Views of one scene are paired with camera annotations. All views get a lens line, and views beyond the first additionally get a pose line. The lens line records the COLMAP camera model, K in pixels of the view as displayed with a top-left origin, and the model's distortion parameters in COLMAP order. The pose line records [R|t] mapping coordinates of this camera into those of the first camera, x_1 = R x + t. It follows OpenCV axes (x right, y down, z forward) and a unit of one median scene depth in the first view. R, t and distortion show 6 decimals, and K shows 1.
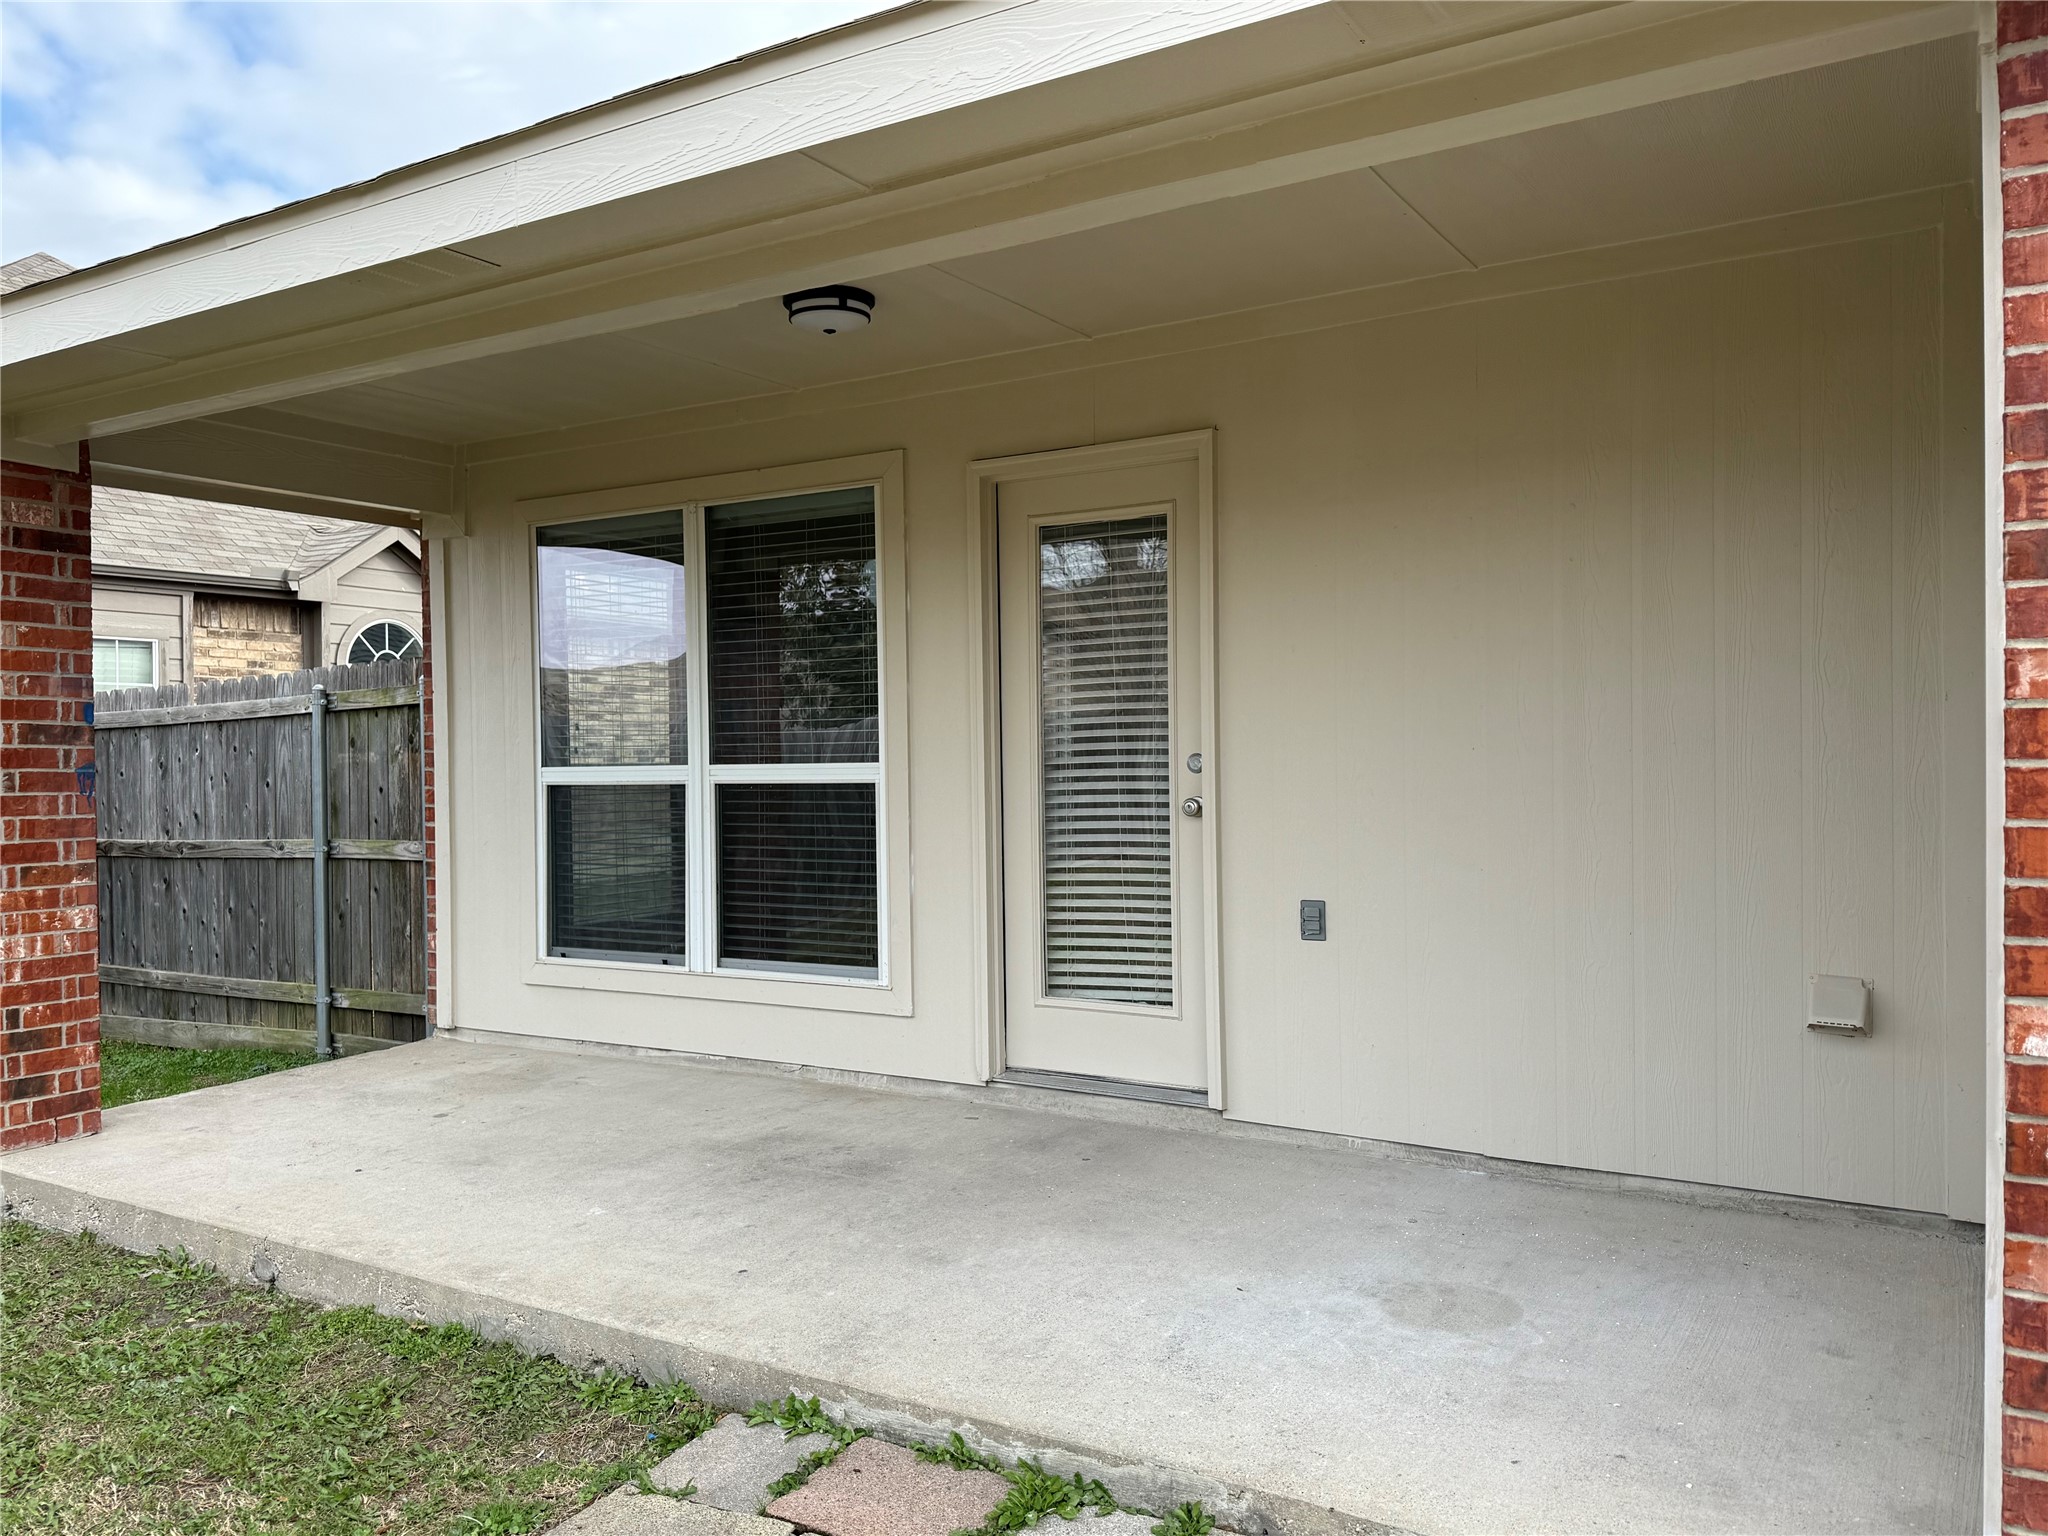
lens RADIAL K [[1541.9, 0, 1024.0], [0, 1541.9, 768.0], [0, 0, 1]] dist [0.079145, -0.001960]
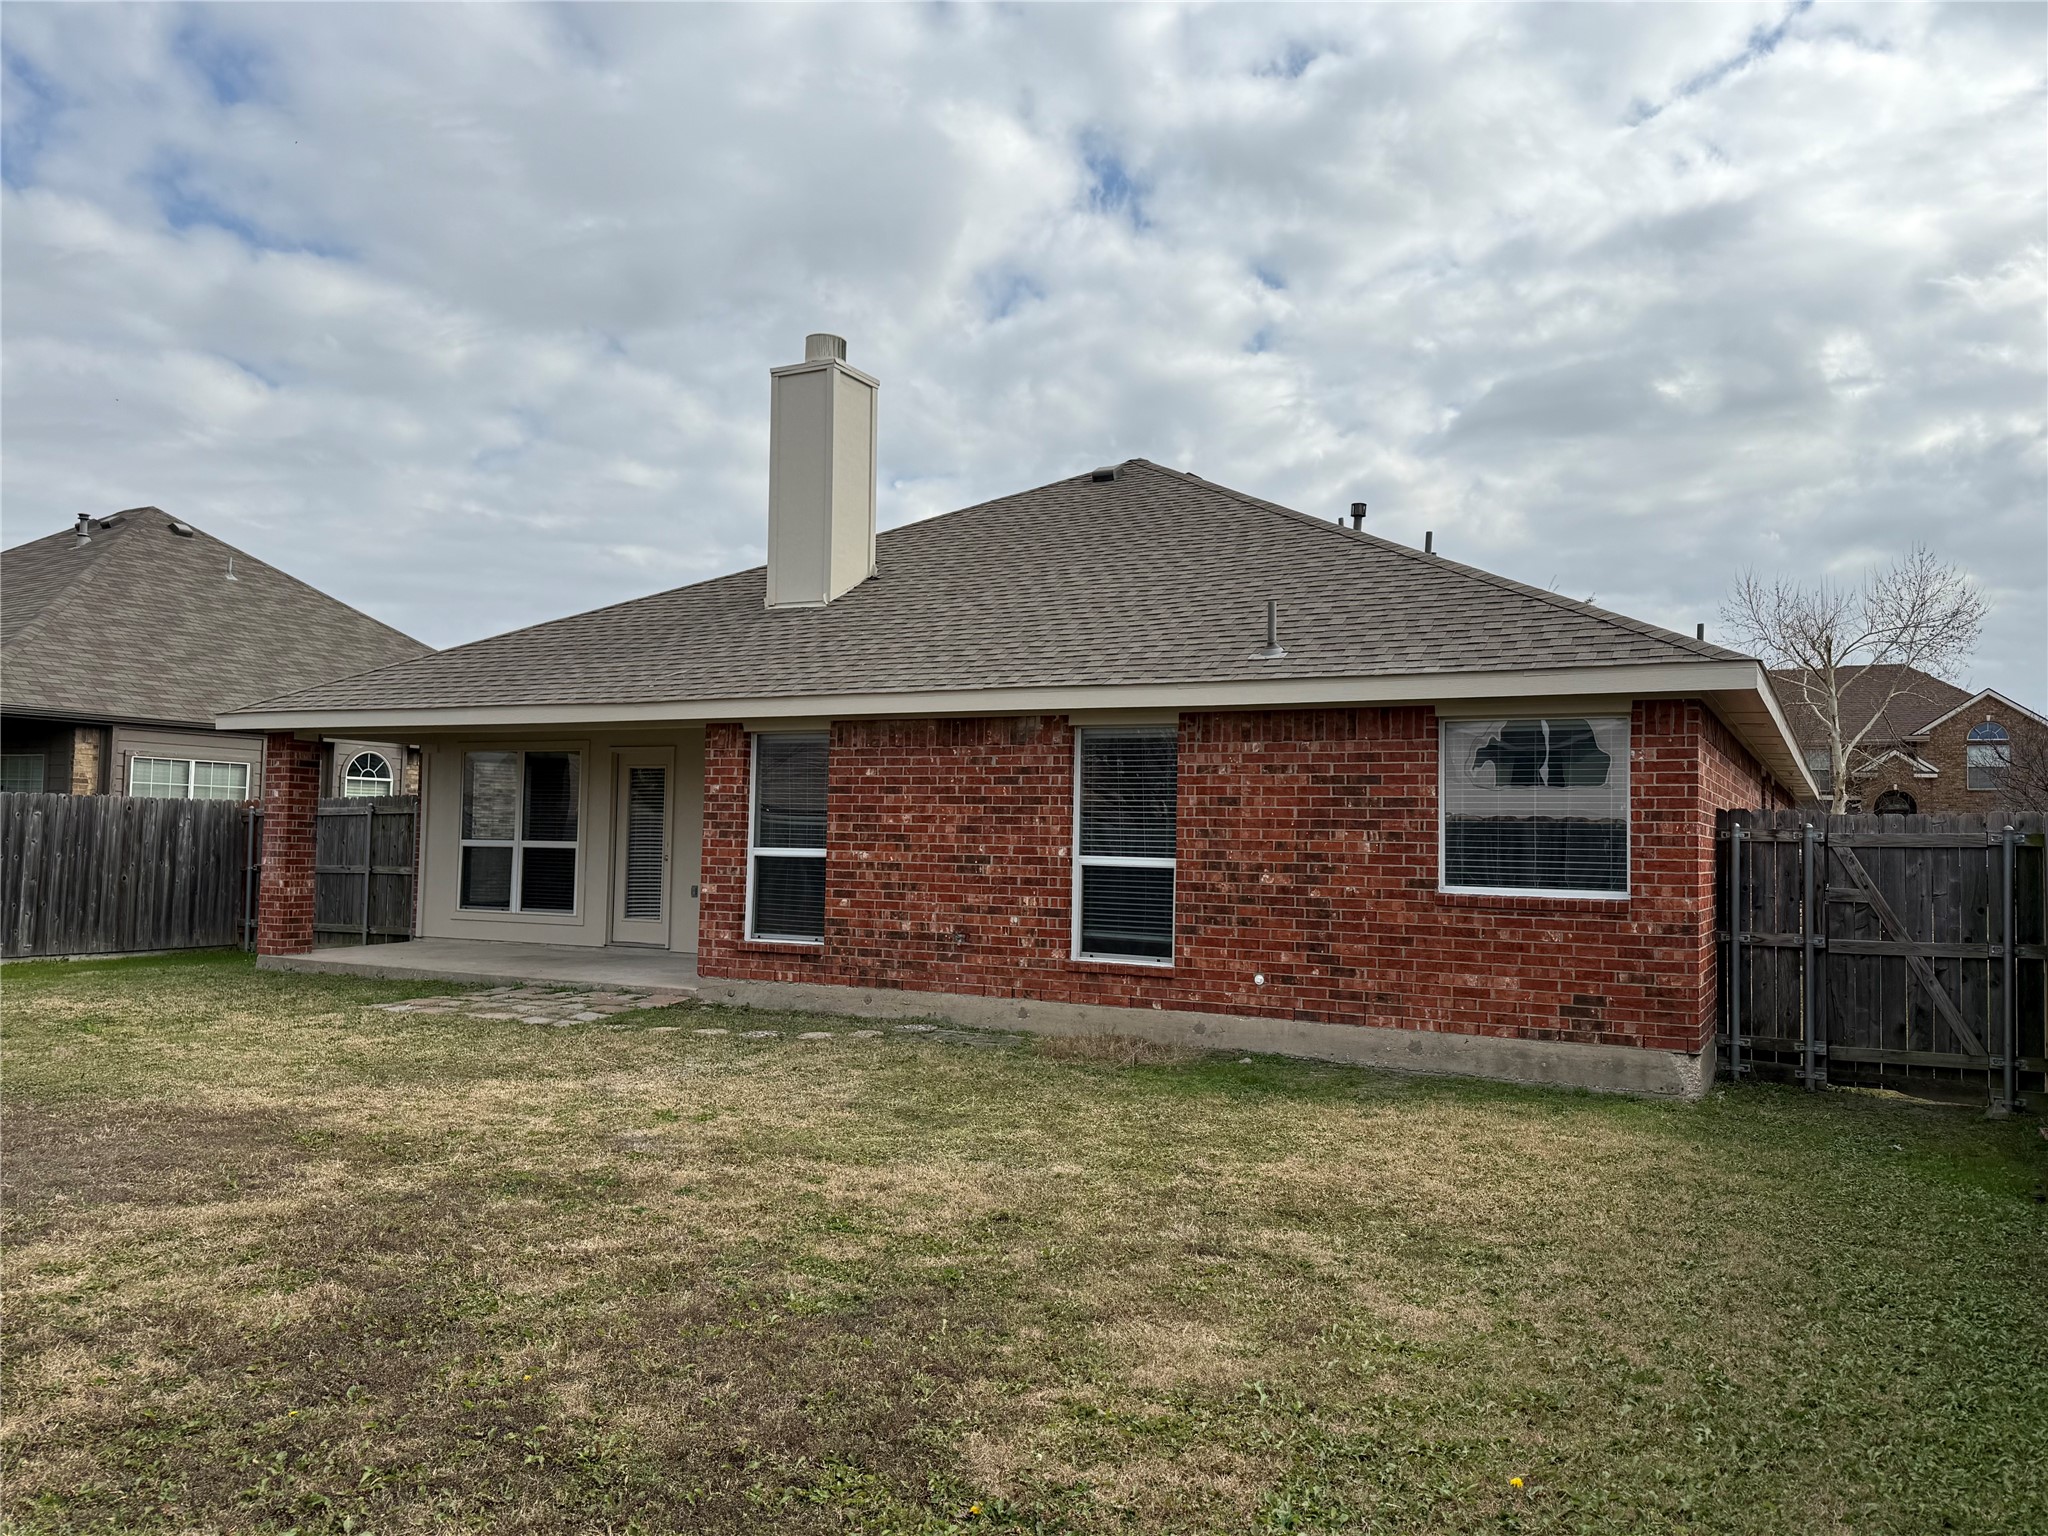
lens RADIAL K [[1541.9, 0, 1024.0], [0, 1541.9, 768.0], [0, 0, 1]] dist [0.079145, -0.001960]
pose [[0.997707, 0.036687, 0.056883, 0.551736], [-0.033449, 0.997821, -0.056868, -0.003601], [-0.058845, 0.054835, 0.996760, -1.919253]]
